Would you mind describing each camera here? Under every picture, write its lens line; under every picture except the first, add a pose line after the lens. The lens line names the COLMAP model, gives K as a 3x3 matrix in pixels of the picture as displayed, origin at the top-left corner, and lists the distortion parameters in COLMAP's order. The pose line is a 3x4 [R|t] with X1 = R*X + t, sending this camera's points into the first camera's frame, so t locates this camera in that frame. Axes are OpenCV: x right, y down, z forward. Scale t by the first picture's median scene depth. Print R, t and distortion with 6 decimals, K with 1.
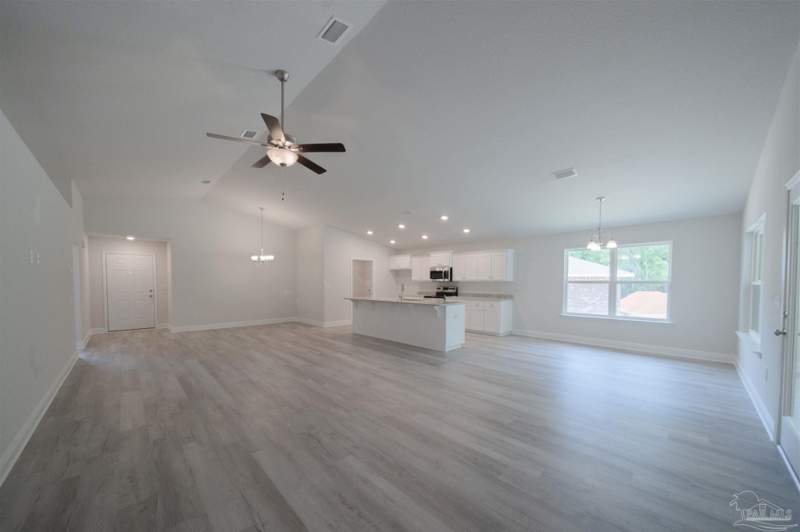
lens RADIAL K [[286.4, 0, 408.2], [0, 286.4, 289.0], [0, 0, 1]] dist [0.000316, -0.000017]
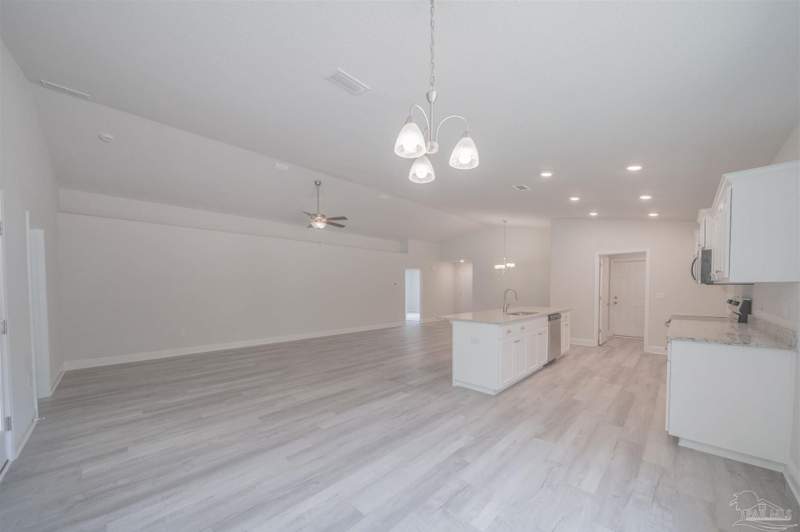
lens RADIAL K [[286.4, 0, 408.6], [0, 286.4, 294.2], [0, 0, 1]] dist [0.000316, -0.000017]
pose [[0.020947, 0.024438, -0.999482, 0.499417], [-0.023050, 0.999447, 0.023954, -0.012413], [0.999515, 0.022537, 0.021499, 0.521808]]
